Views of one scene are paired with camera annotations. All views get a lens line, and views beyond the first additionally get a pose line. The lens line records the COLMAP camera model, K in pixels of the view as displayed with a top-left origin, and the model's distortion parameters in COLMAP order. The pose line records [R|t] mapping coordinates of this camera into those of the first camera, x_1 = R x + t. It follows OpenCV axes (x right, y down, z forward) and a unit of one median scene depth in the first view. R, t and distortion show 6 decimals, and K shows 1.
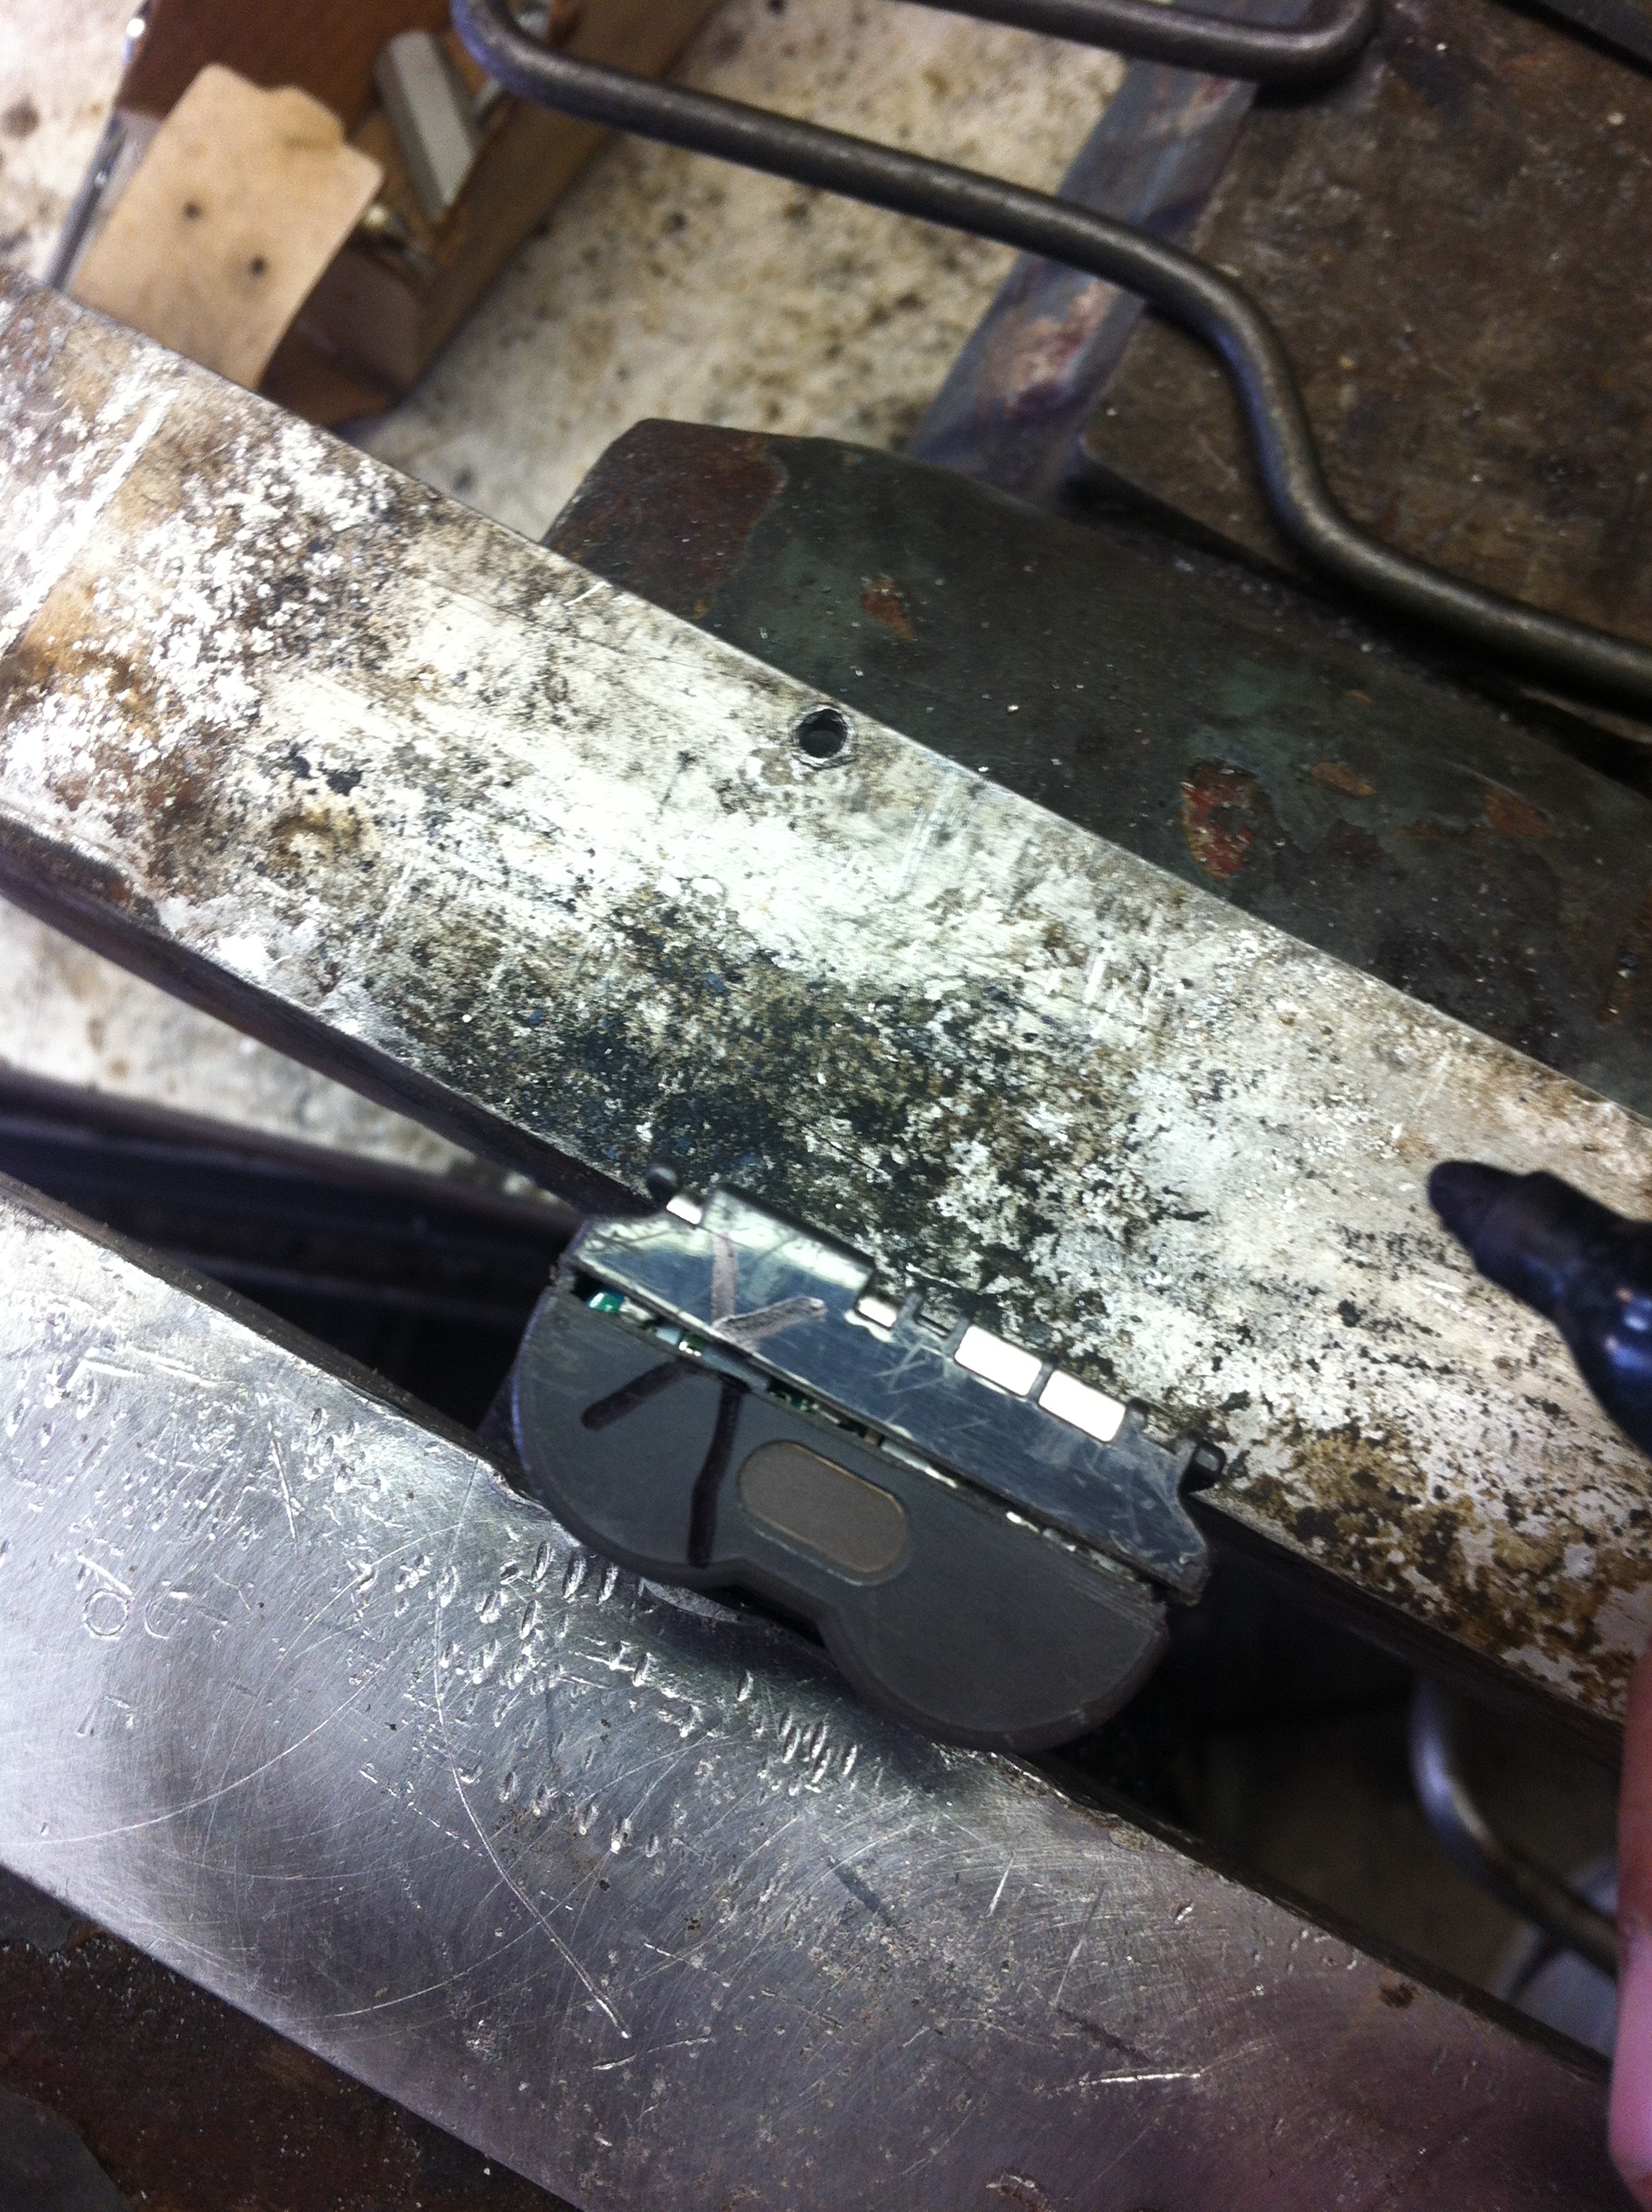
lens RADIAL K [[2217.2, 0, 831.8], [0, 2217.2, 1218.3], [0, 0, 1]] dist [0.063599, -0.275486]
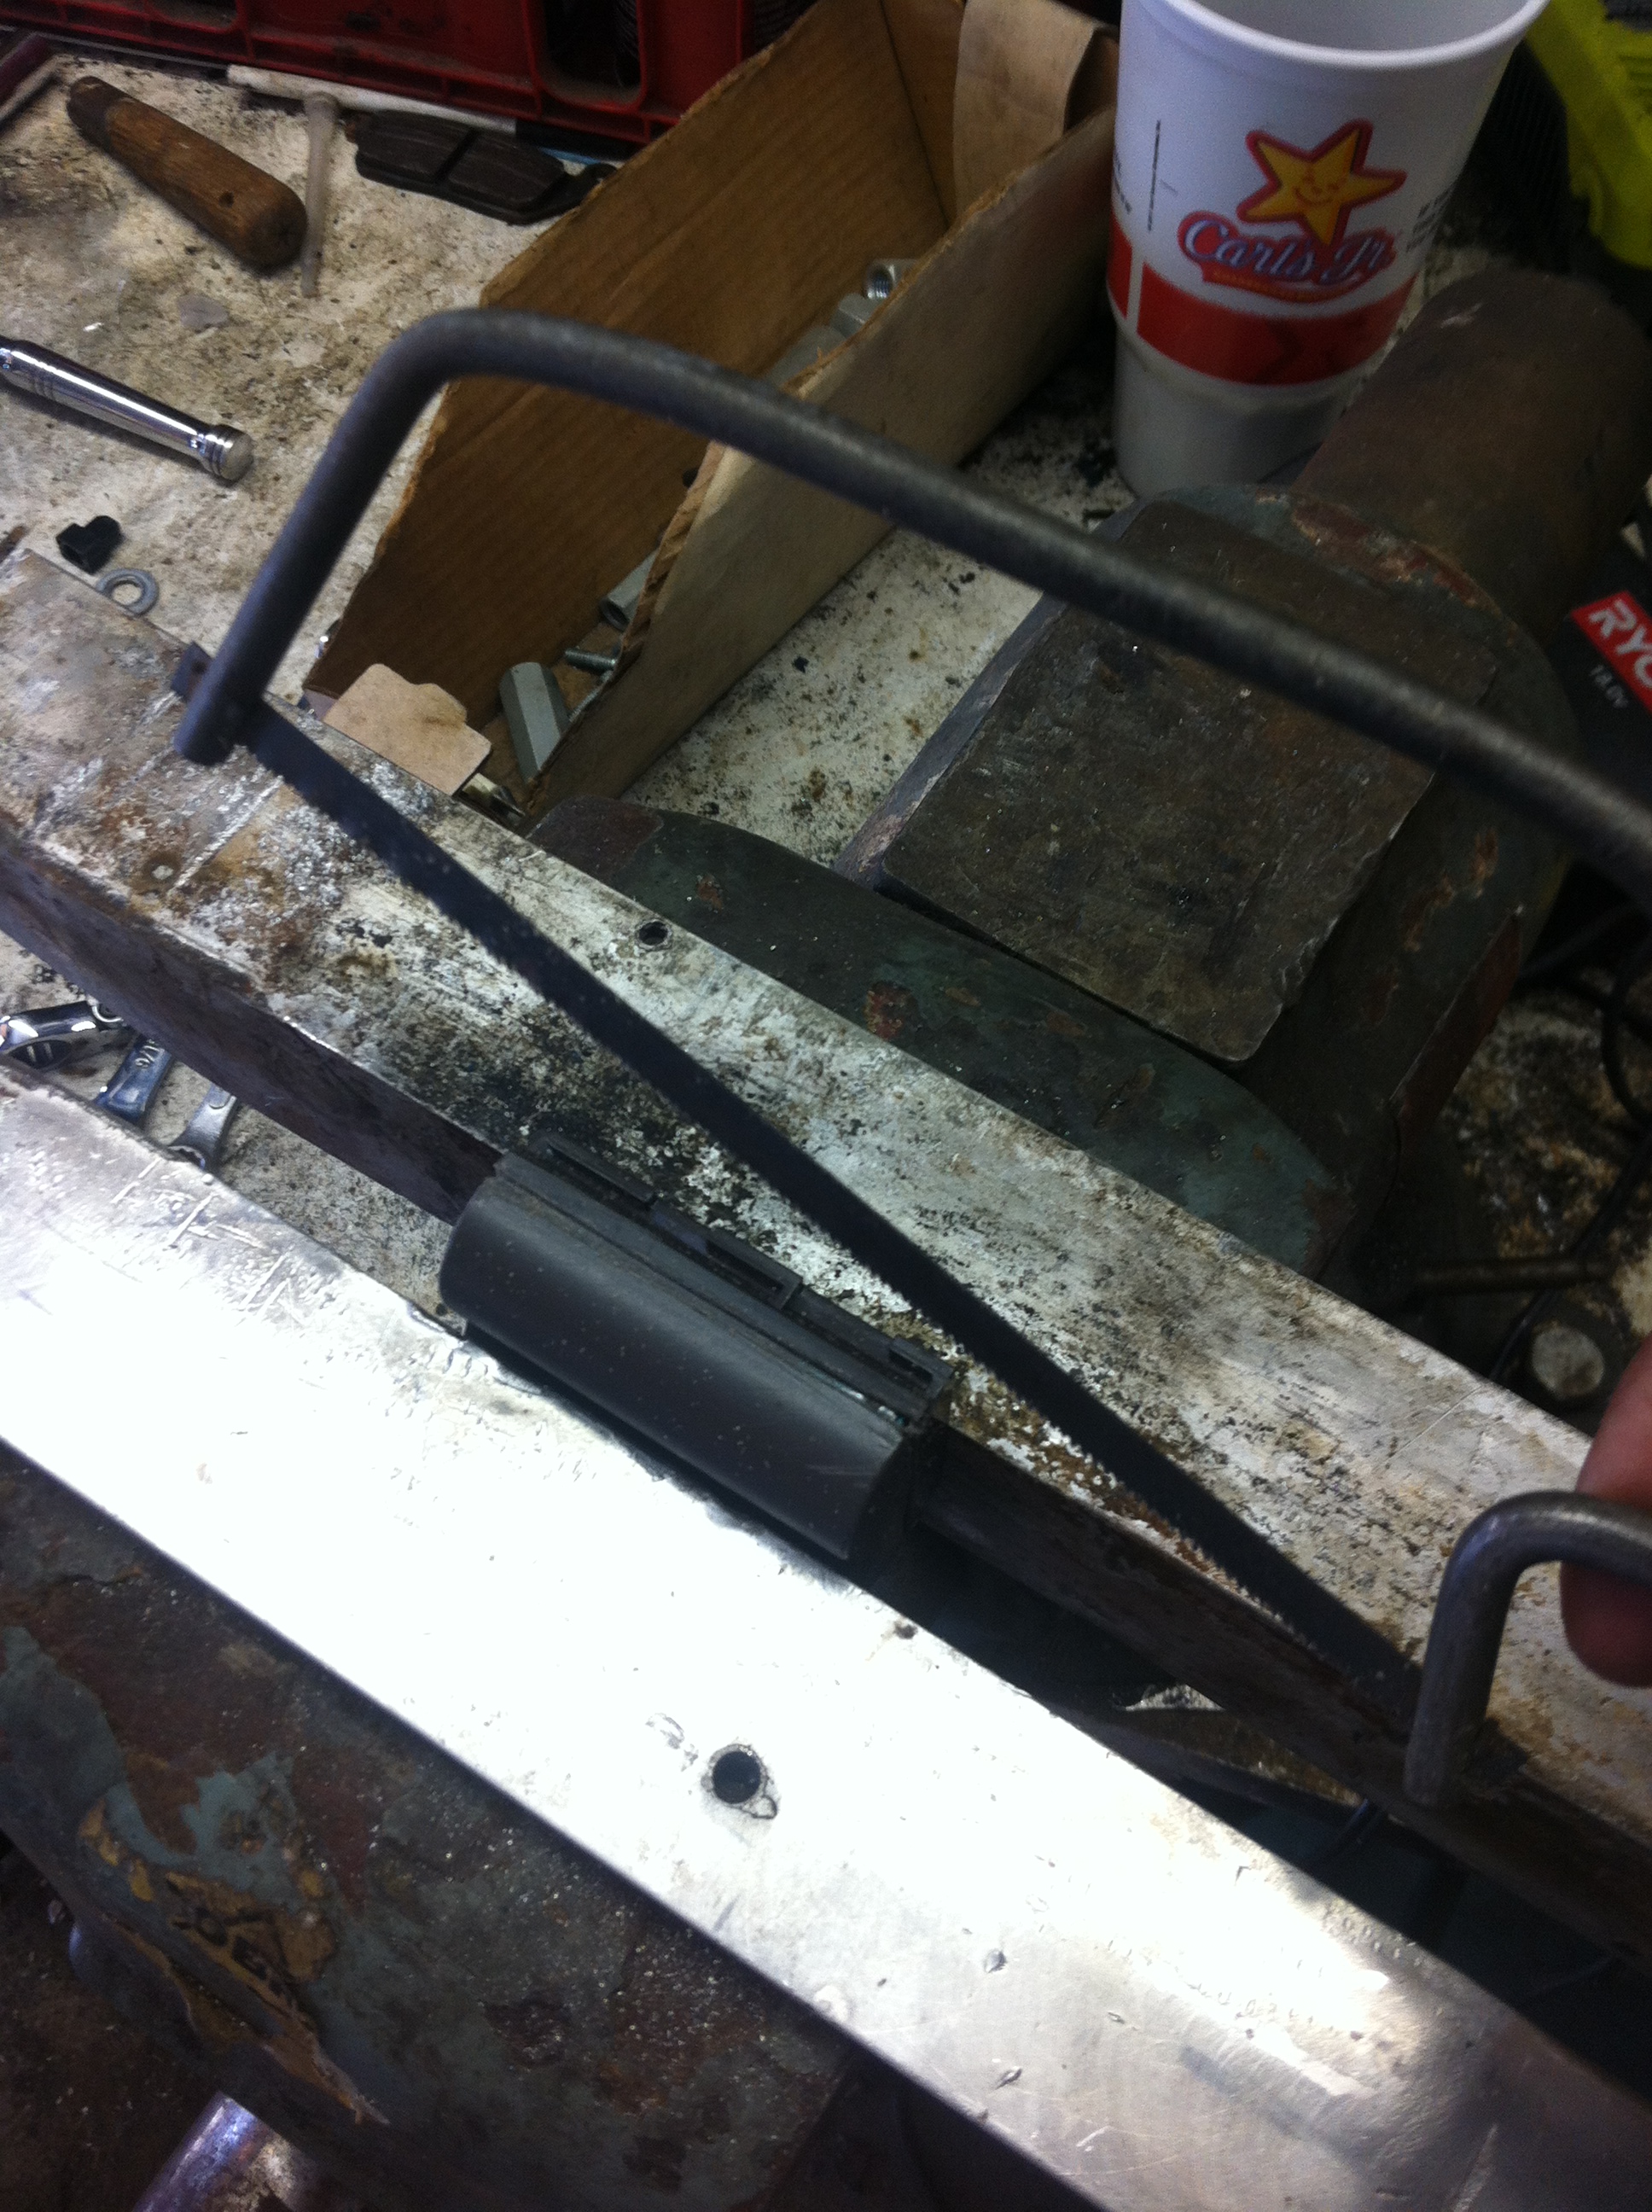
lens RADIAL K [[2217.2, 0, 831.8], [0, 2217.2, 1218.3], [0, 0, 1]] dist [0.063599, -0.275486]
pose [[0.996660, 0.069419, -0.043017, 0.231756], [-0.078900, 0.954435, -0.287800, 0.501347], [0.021078, 0.290232, 0.956724, -0.629766]]
